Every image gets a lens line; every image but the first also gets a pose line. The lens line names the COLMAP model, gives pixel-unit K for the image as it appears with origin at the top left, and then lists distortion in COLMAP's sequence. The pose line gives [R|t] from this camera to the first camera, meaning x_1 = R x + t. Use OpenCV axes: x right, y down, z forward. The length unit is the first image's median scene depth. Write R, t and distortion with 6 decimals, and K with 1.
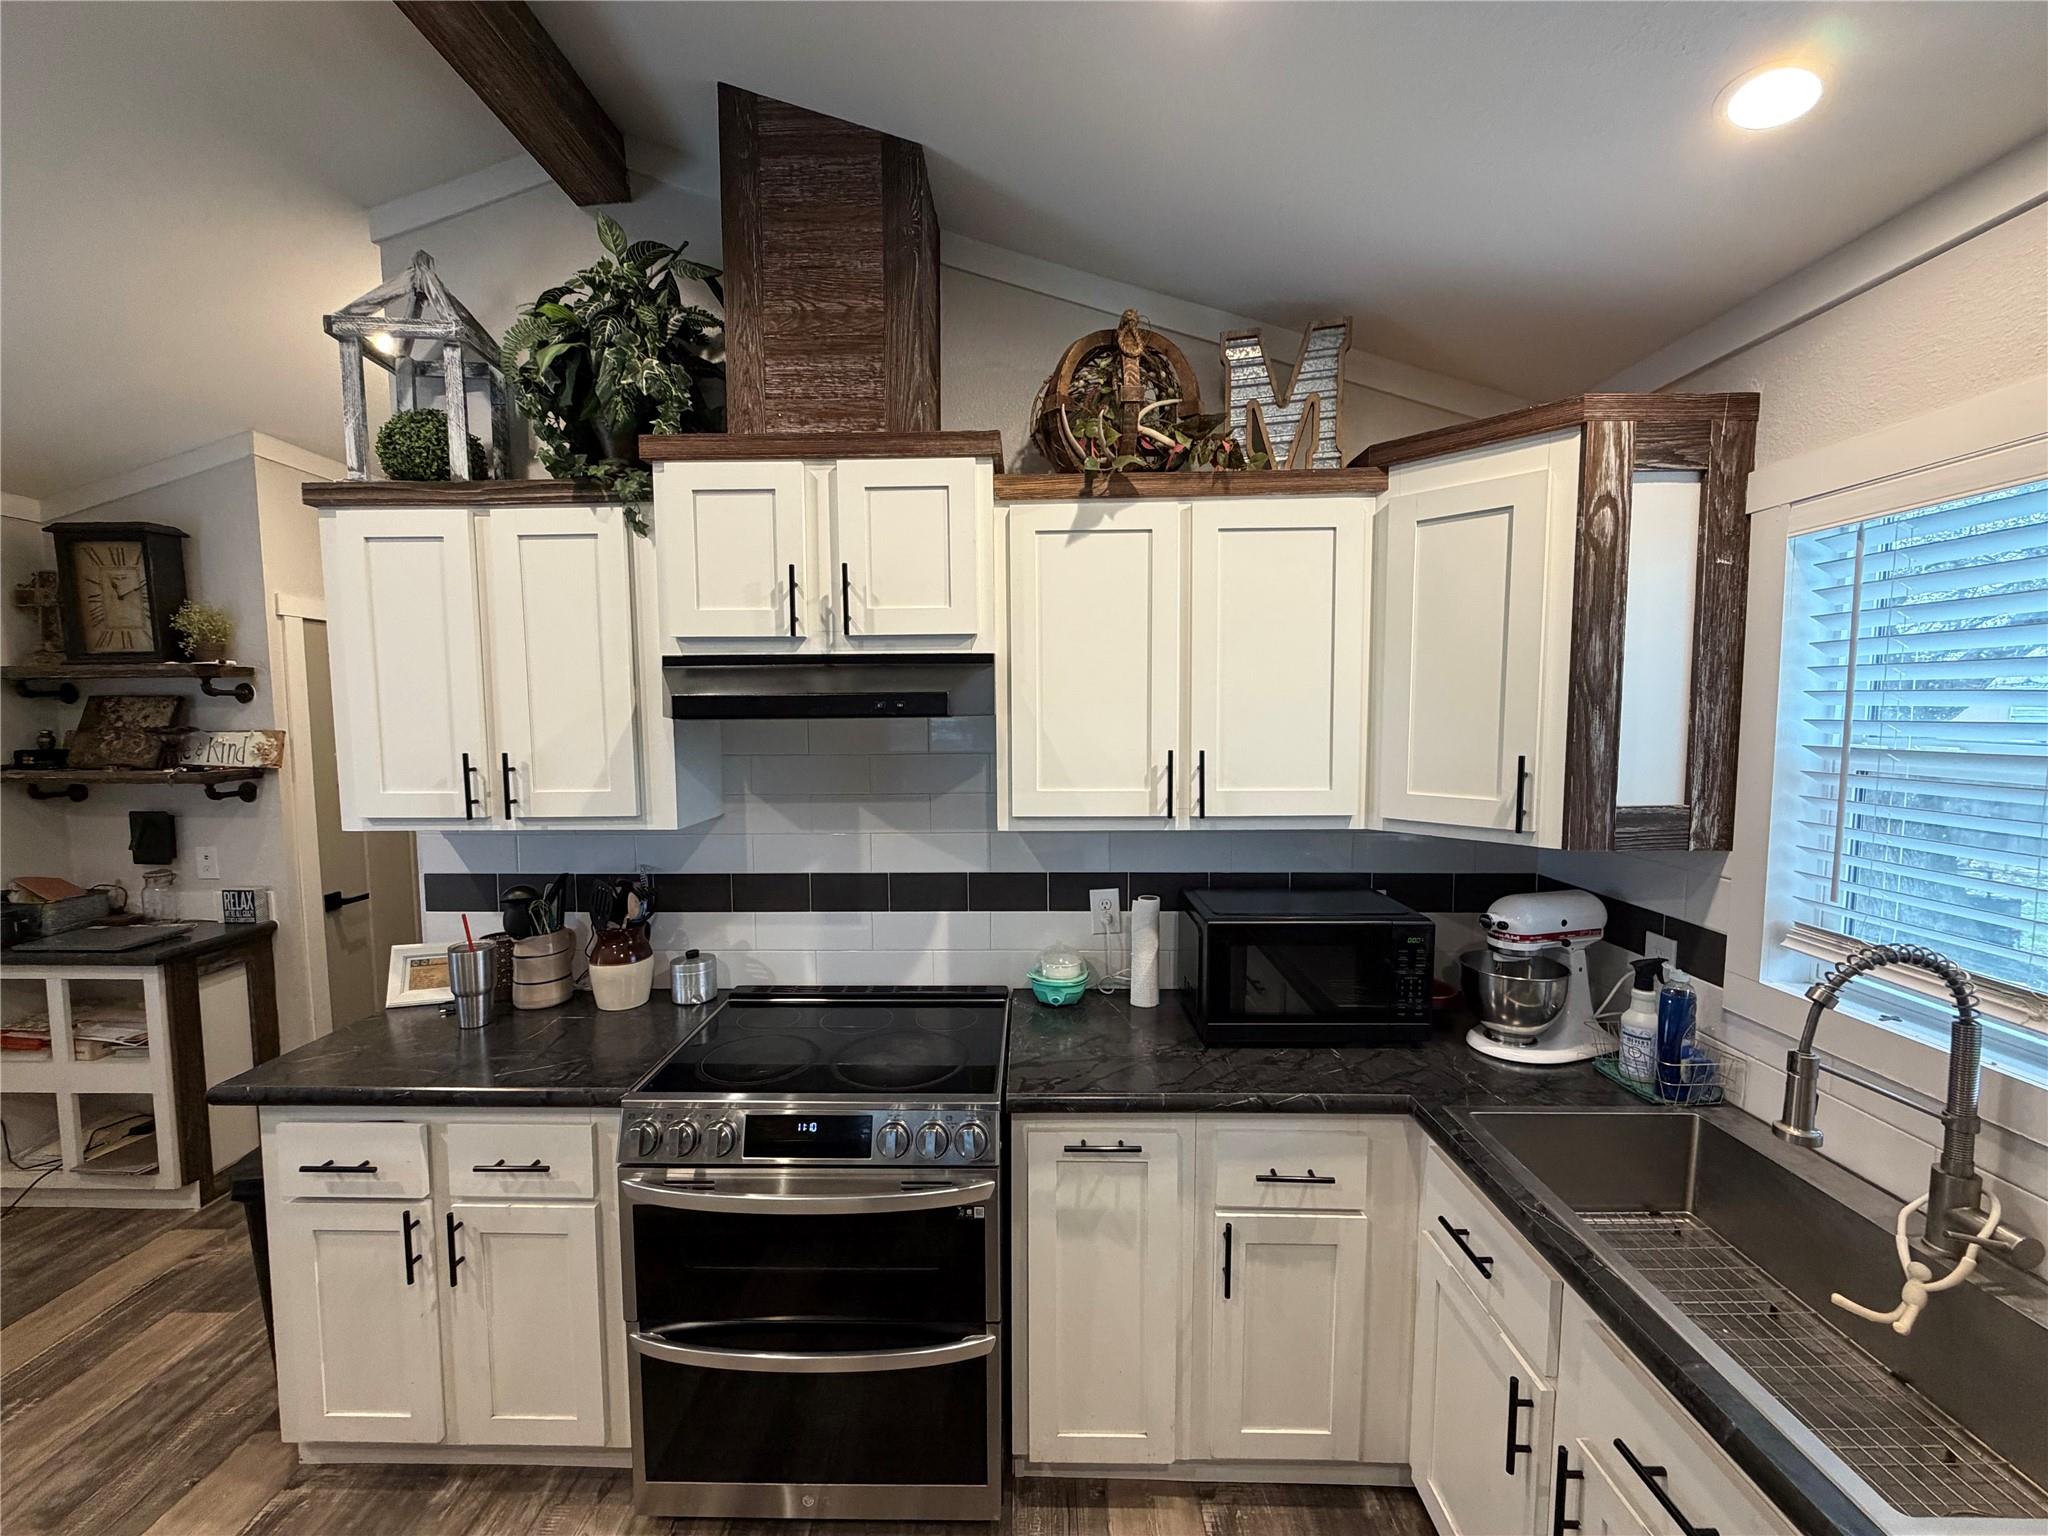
lens RADIAL K [[815.3, 0, 1019.4], [0, 815.3, 770.2], [0, 0, 1]] dist [-0.000426, 0.000201]
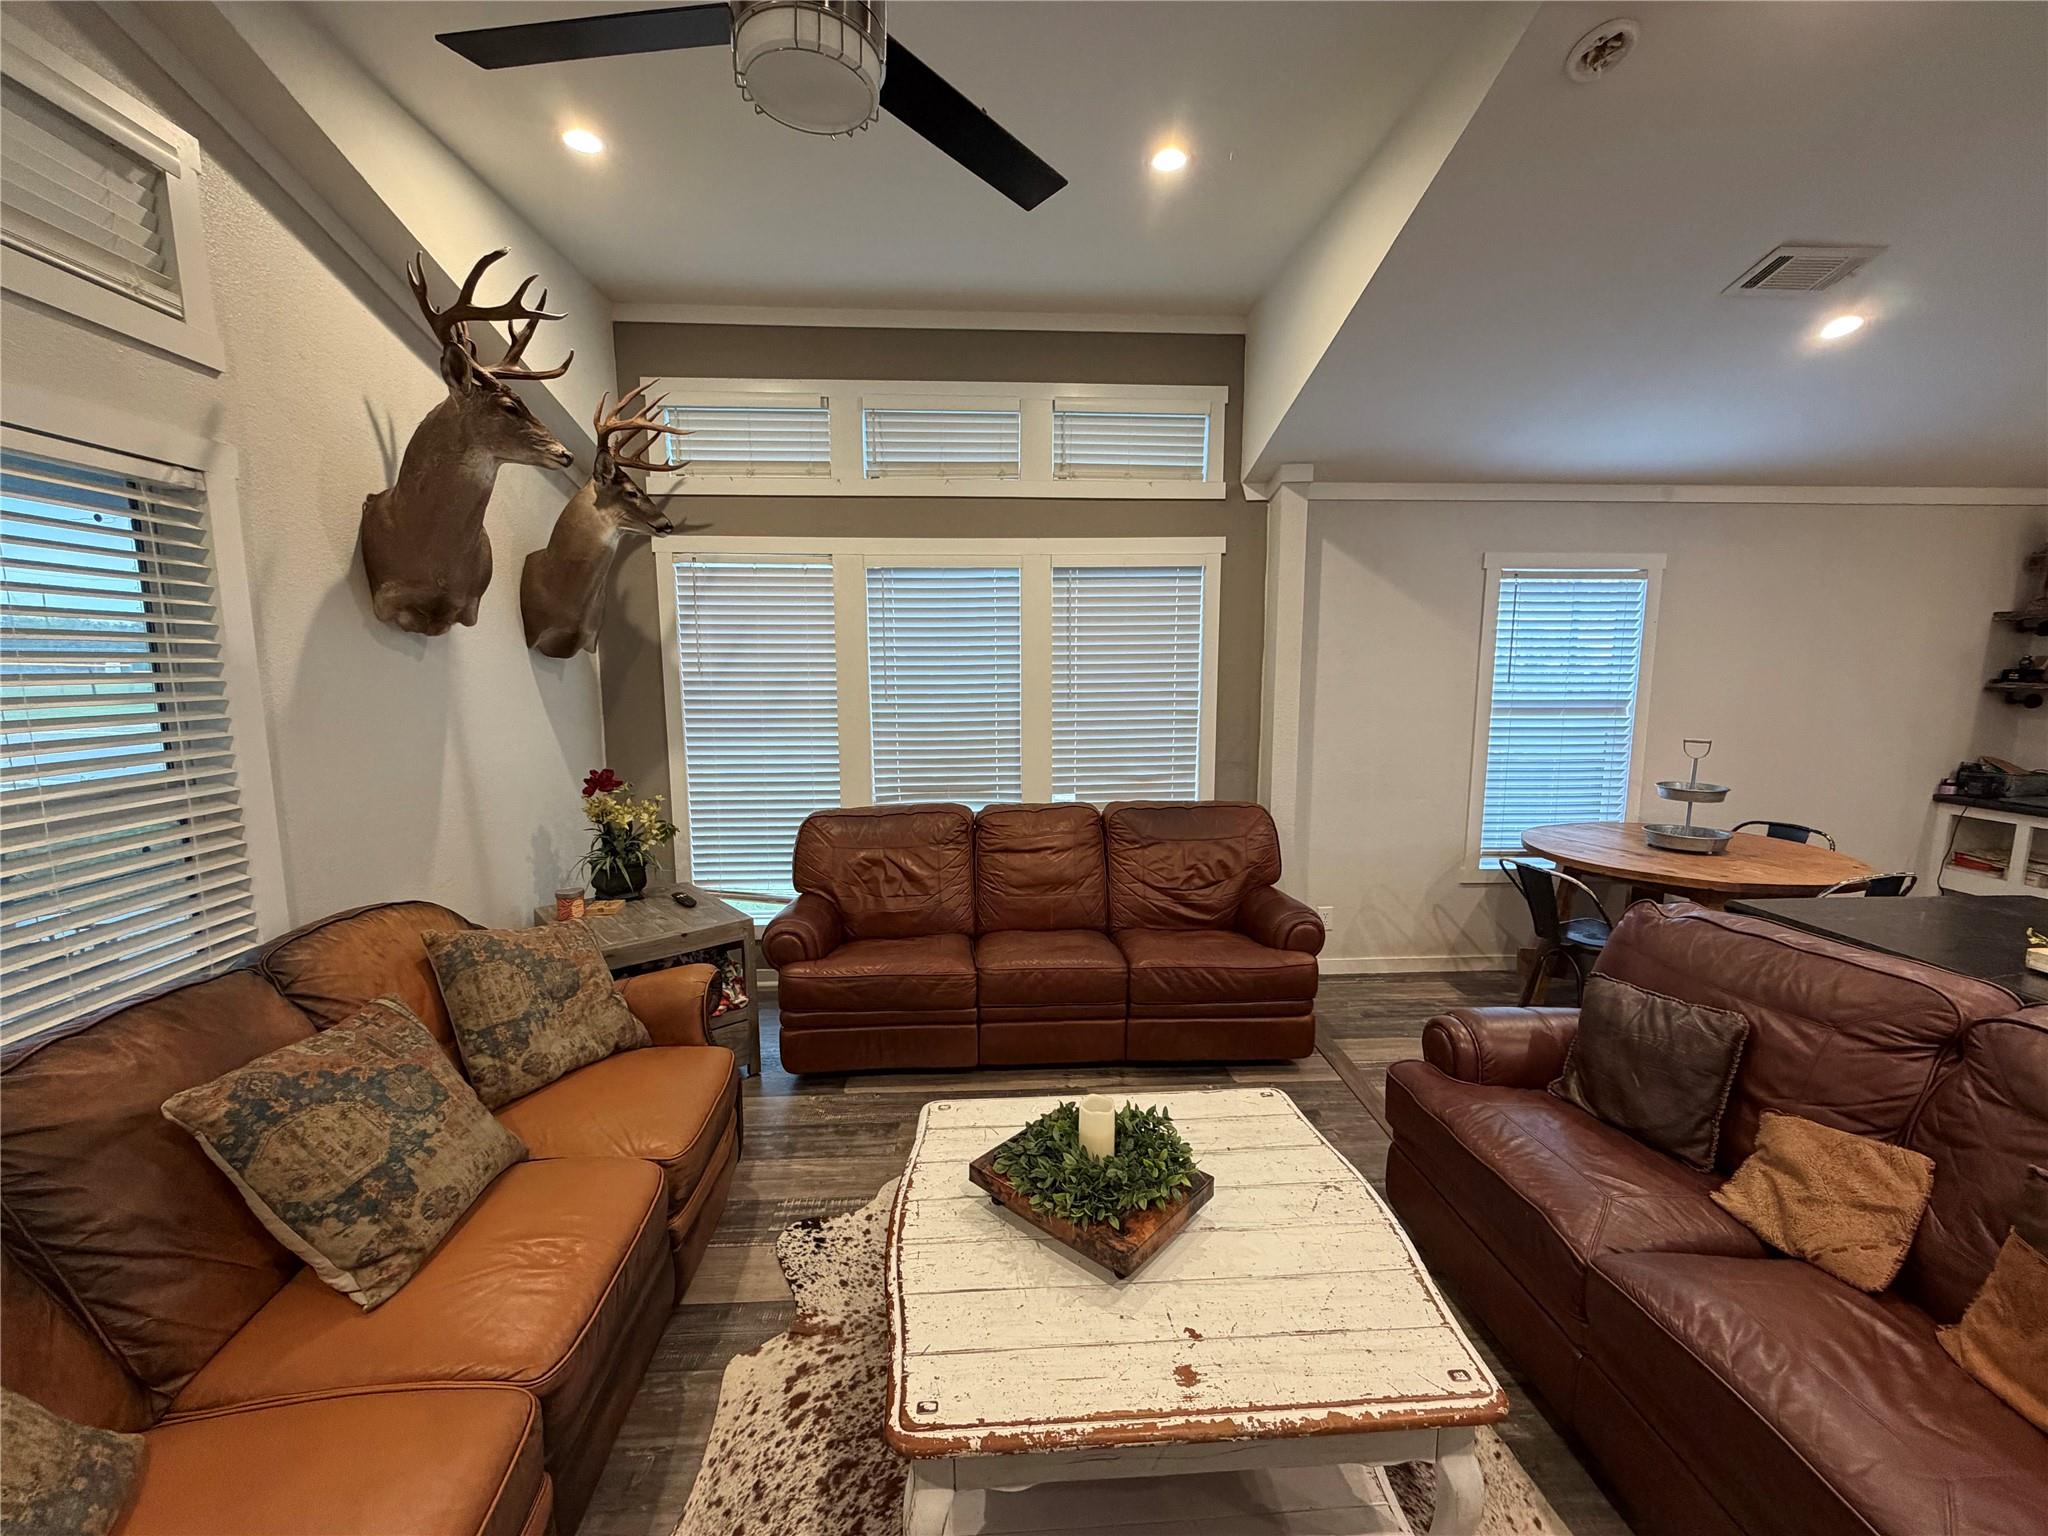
lens RADIAL K [[815.3, 0, 1021.1], [0, 815.3, 771.8], [0, 0, 1]] dist [-0.000426, 0.000201]
pose [[0.062111, 0.136847, -0.988643, 0.196559], [-0.072777, 0.988540, 0.132260, 0.143776], [0.995412, 0.063736, 0.071359, -1.306272]]
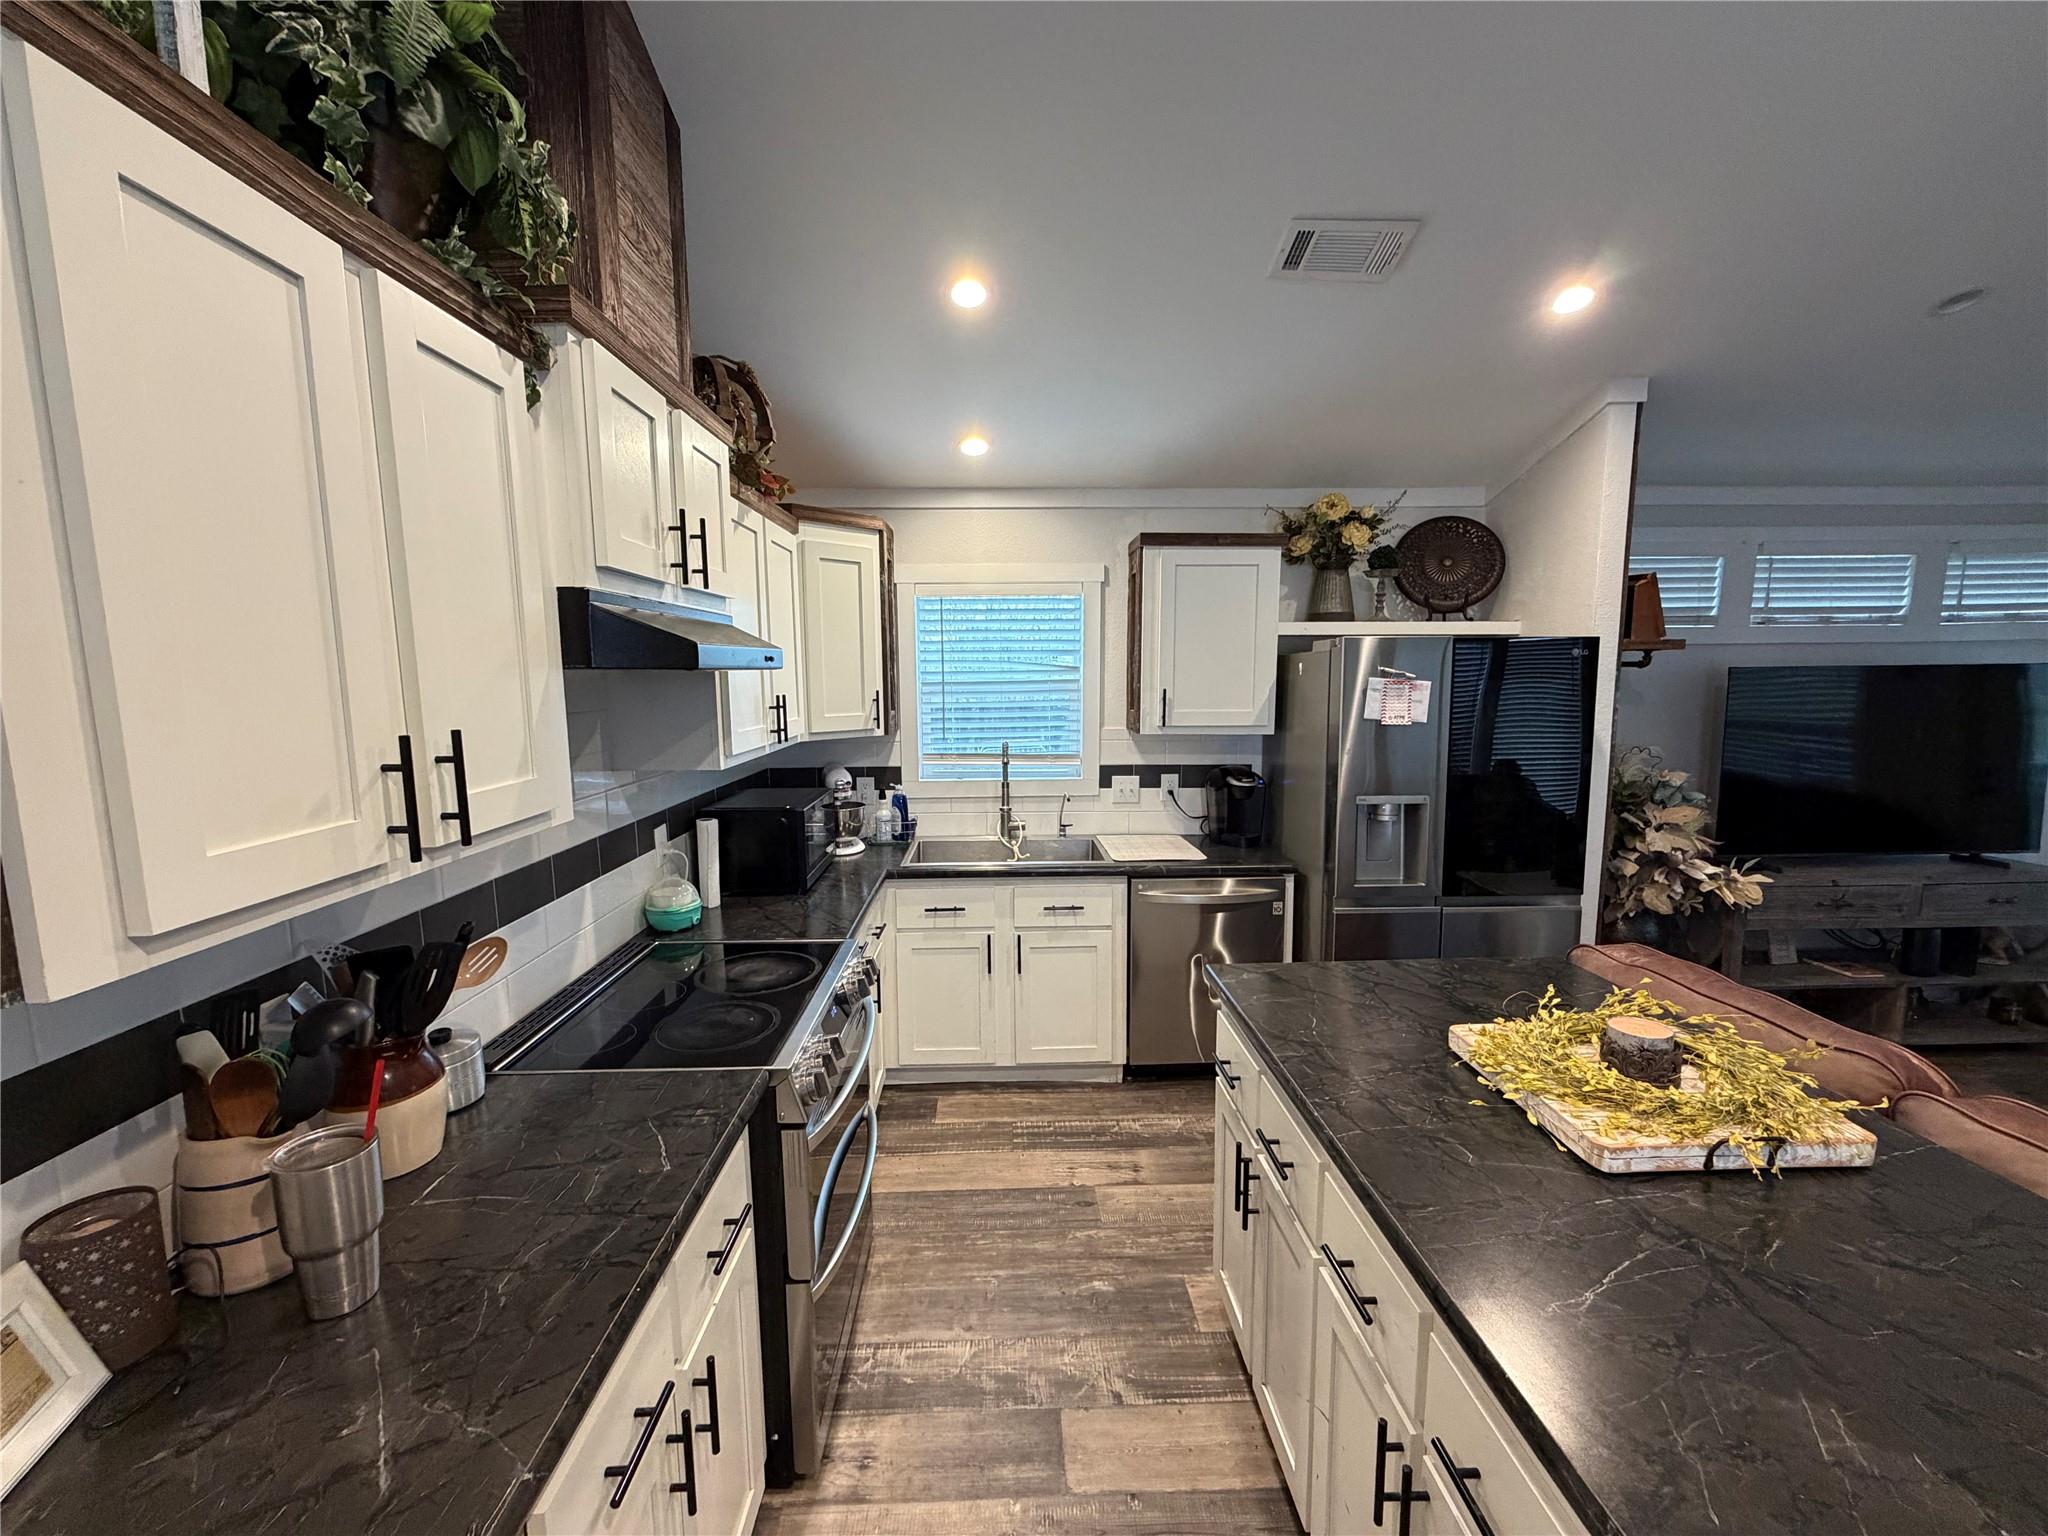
lens RADIAL K [[815.3, 0, 1022.4], [0, 815.3, 770.1], [0, 0, 1]] dist [-0.000426, 0.000201]
pose [[-0.044555, -0.115942, 0.992256, -1.233090], [0.084678, 0.989230, 0.119390, -0.028291], [-0.995412, 0.089342, -0.034257, 0.637361]]
